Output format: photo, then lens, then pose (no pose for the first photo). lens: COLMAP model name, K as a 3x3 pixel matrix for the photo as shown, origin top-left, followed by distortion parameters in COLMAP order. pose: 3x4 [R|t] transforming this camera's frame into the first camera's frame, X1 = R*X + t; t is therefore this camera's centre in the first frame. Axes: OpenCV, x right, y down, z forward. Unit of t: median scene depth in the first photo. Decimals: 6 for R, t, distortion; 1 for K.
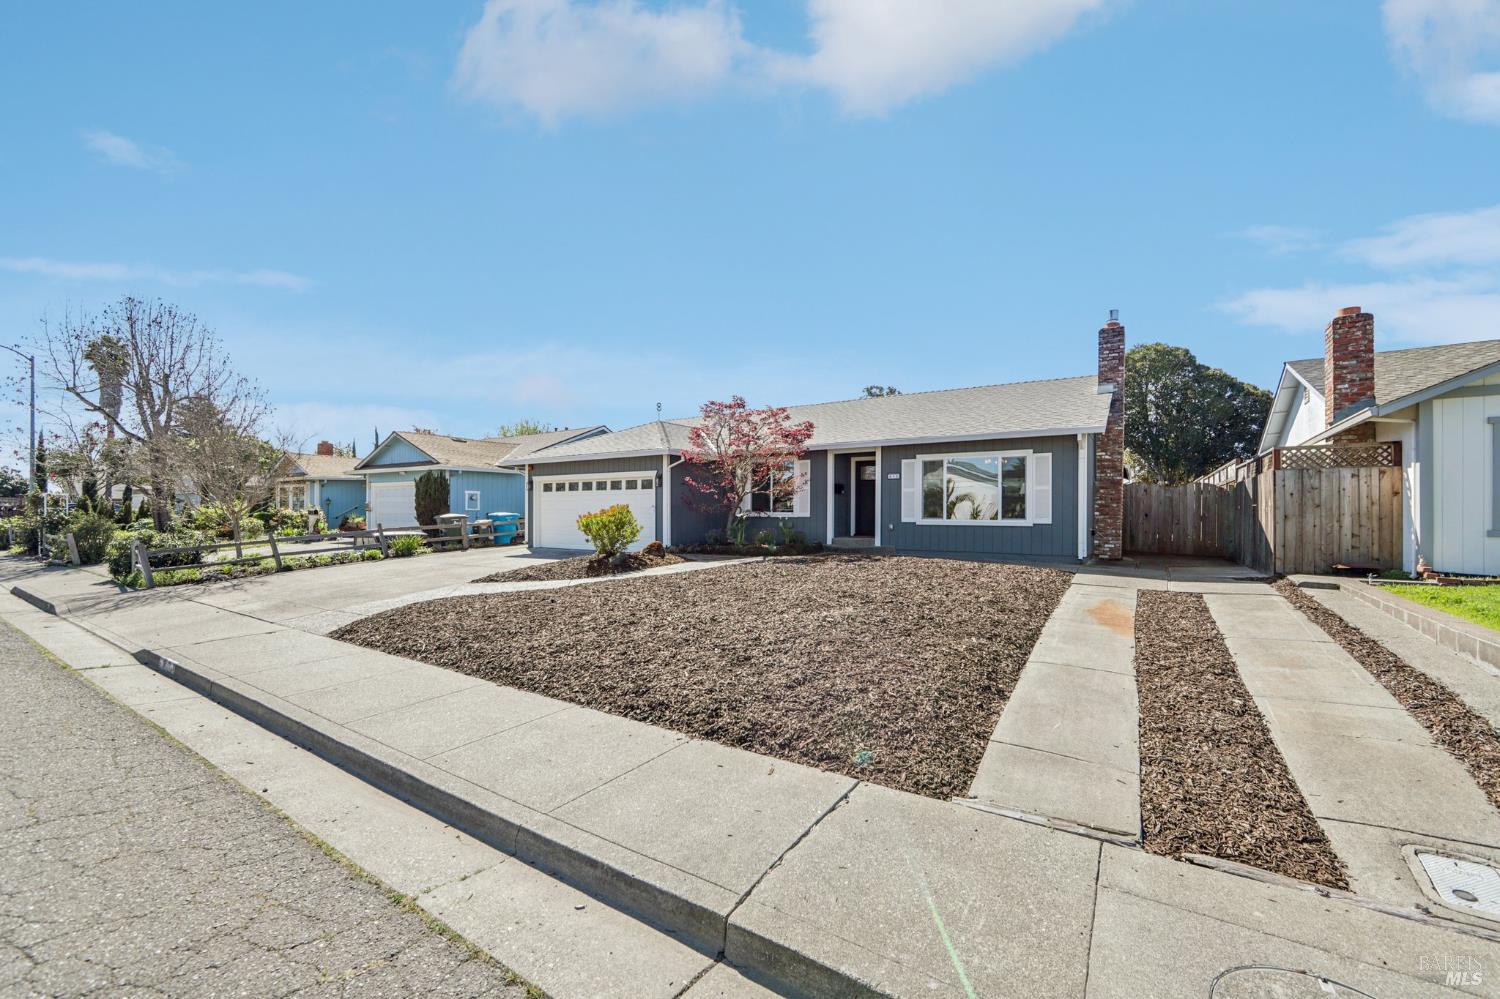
lens RADIAL K [[602.4, 0, 746.9], [0, 602.4, 509.4], [0, 0, 1]] dist [-0.008399, 0.000716]
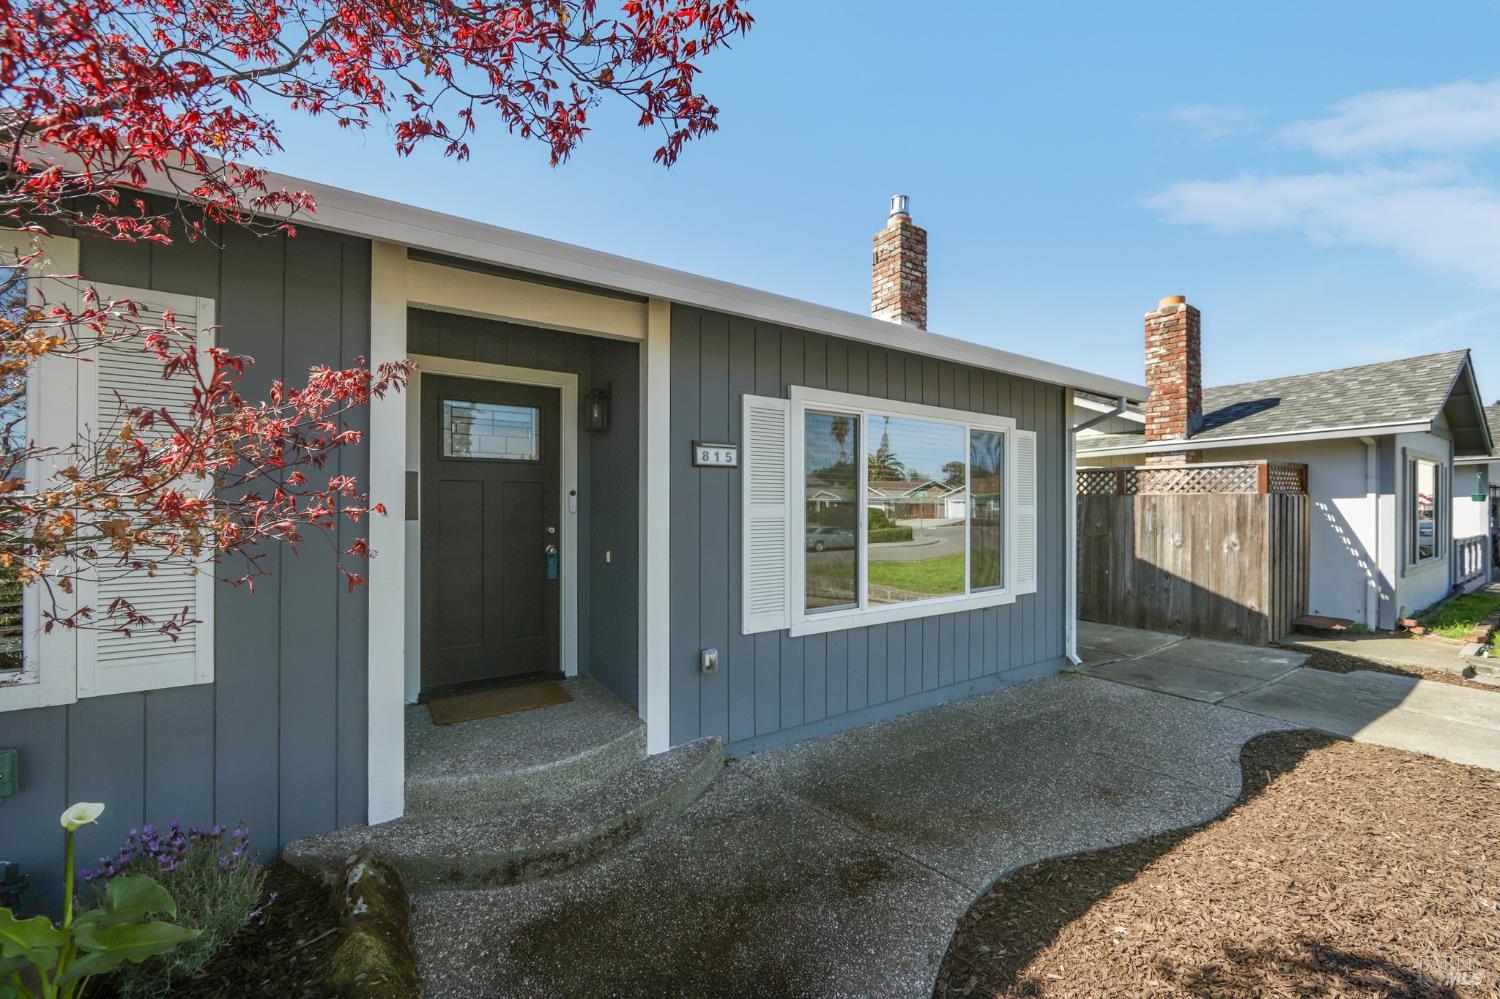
lens RADIAL K [[602.4, 0, 759.0], [0, 602.4, 500.0], [0, 0, 1]] dist [-0.008399, 0.000716]
pose [[0.356916, 0.000882, 0.934136, 0.018890], [-0.010212, 0.999943, 0.002958, -0.037476], [-0.934081, -0.010595, 0.356904, 0.896801]]
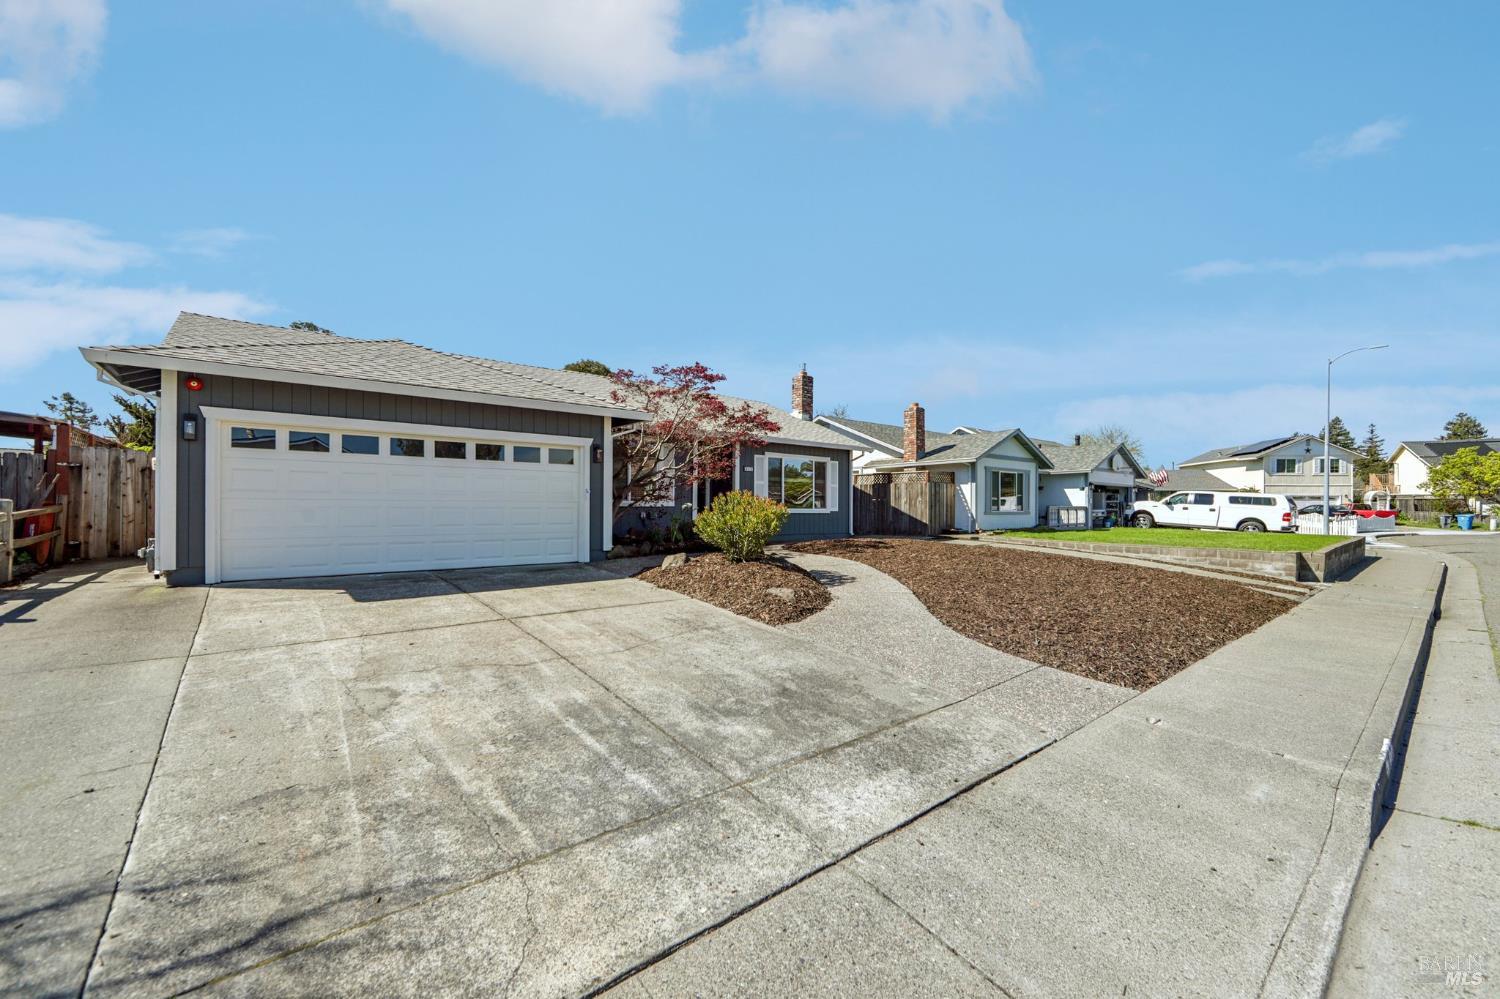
lens RADIAL K [[602.4, 0, 756.7], [0, 602.4, 499.5], [0, 0, 1]] dist [-0.008399, 0.000716]
pose [[0.270990, 0.006259, 0.962562, -0.801575], [-0.013894, 0.999900, -0.002590, 0.002849], [-0.962482, -0.012673, 0.271049, 0.691882]]
